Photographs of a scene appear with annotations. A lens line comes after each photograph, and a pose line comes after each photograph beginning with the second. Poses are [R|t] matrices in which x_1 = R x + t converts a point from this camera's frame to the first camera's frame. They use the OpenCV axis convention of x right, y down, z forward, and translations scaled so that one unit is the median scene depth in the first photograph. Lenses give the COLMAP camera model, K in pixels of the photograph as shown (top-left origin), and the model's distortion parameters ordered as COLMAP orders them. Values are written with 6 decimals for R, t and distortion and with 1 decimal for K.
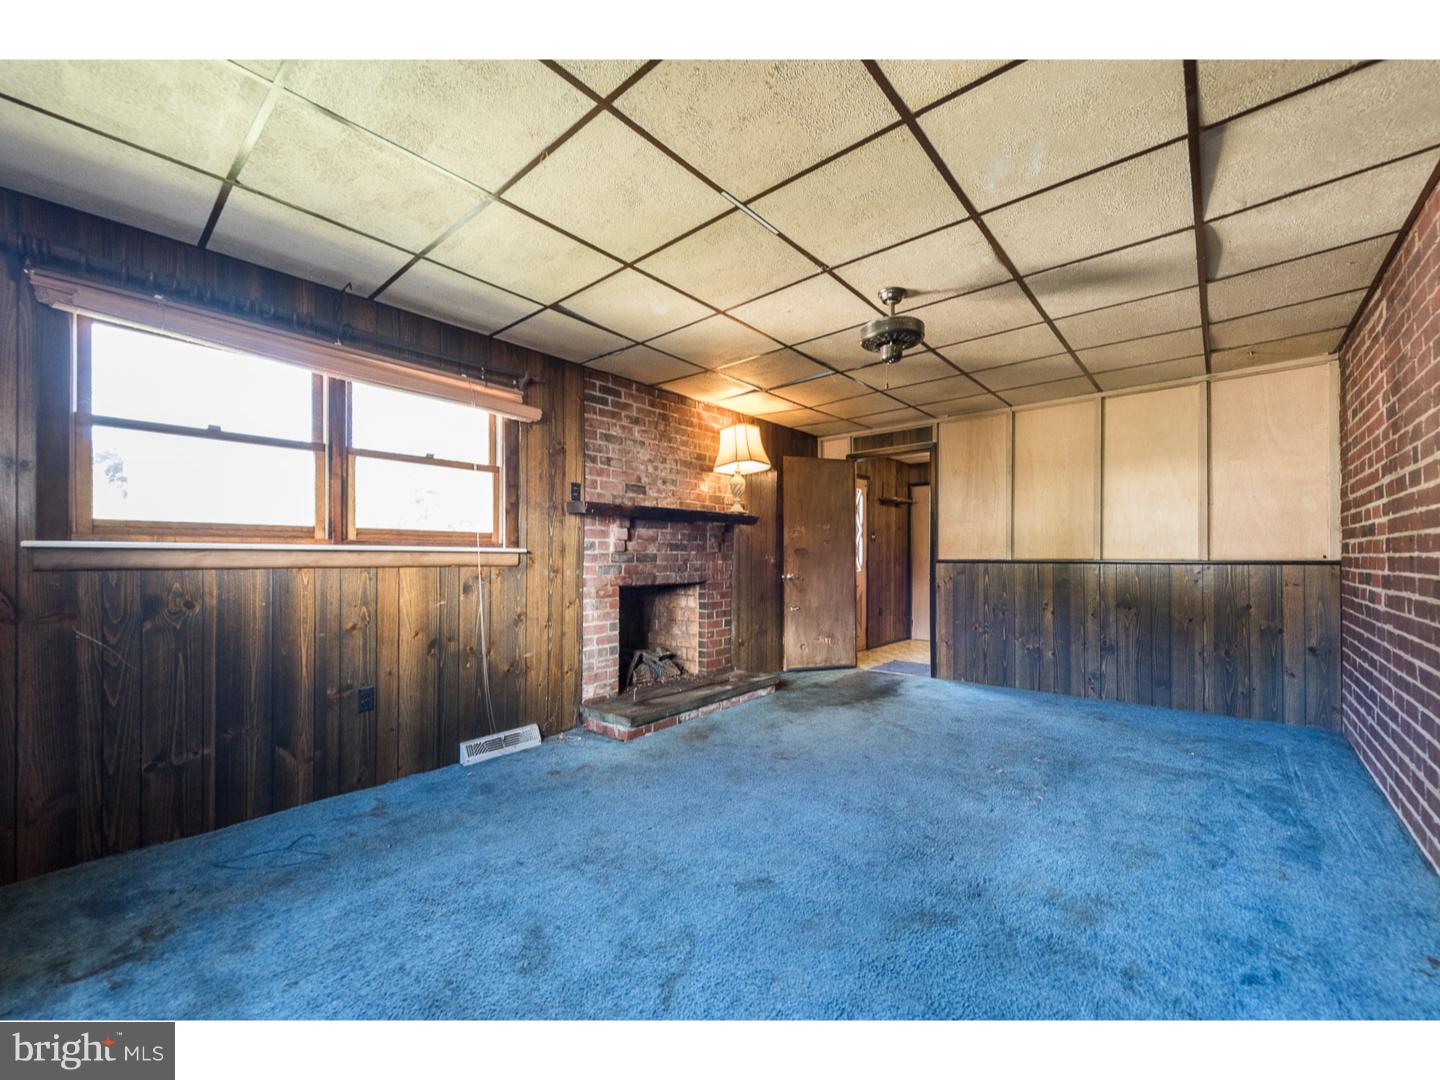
lens RADIAL K [[564.2, 0, 715.3], [0, 564.2, 556.3], [0, 0, 1]] dist [0.034900, -0.007260]
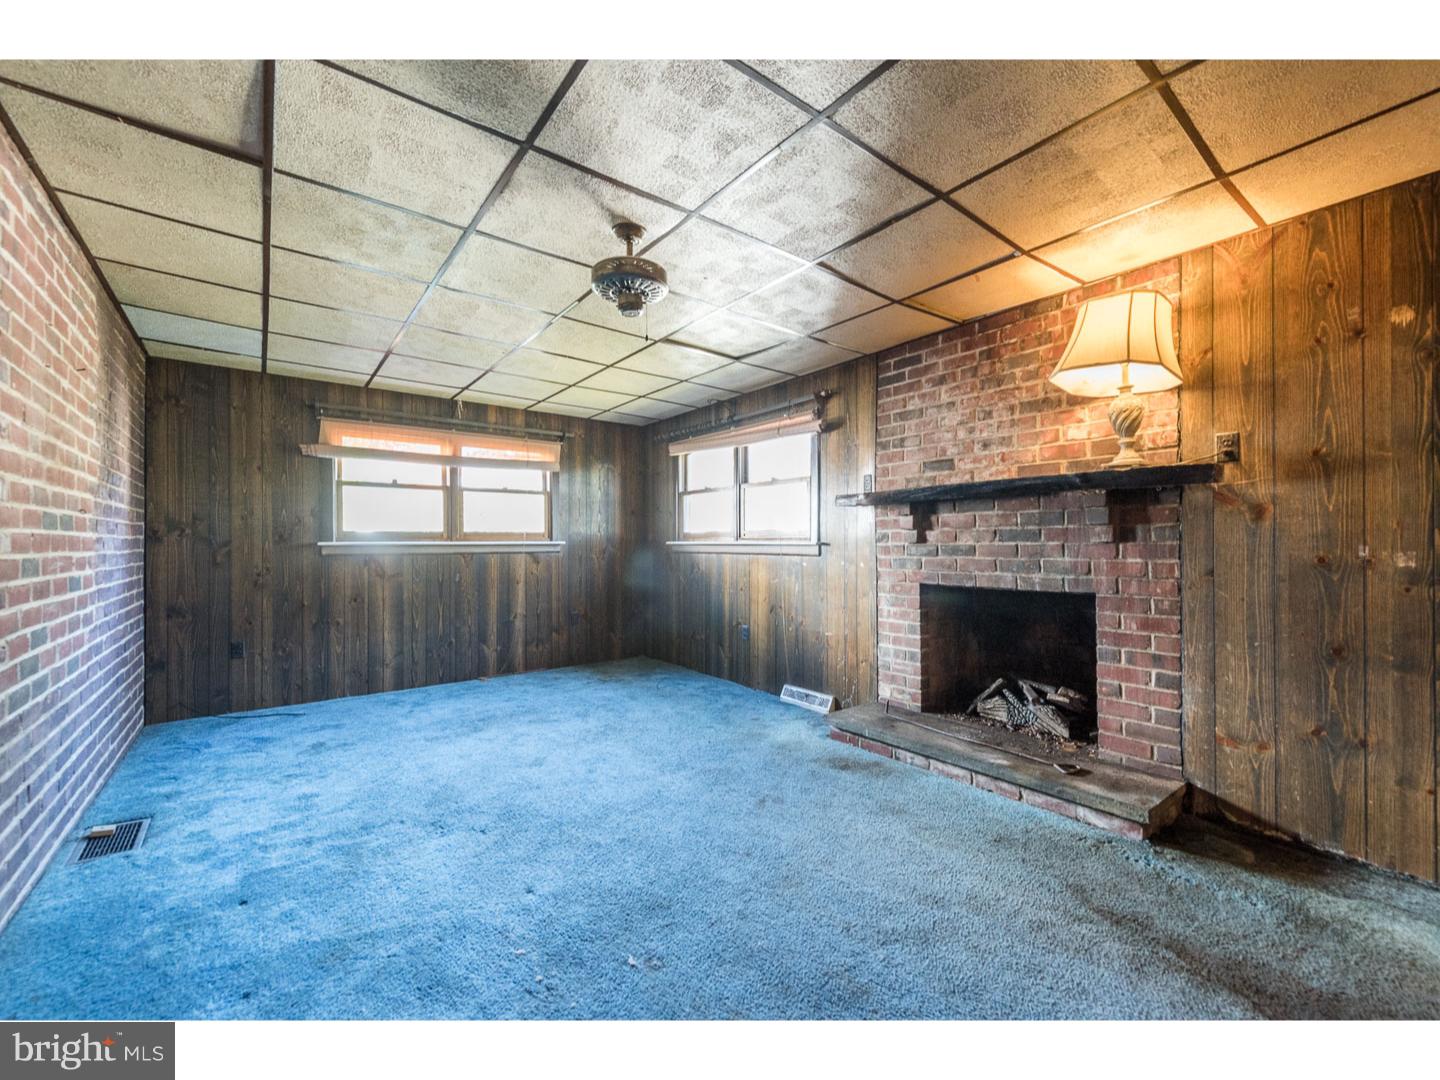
lens RADIAL K [[586.4, 0, 731.2], [0, 586.4, 542.6], [0, 0, 1]] dist [0.022947, -0.008849]
pose [[-0.177736, -0.001998, -0.984076, 0.774908], [0.002211, 0.999995, -0.002430, -0.007576], [0.984076, -0.002607, -0.177731, 0.899569]]
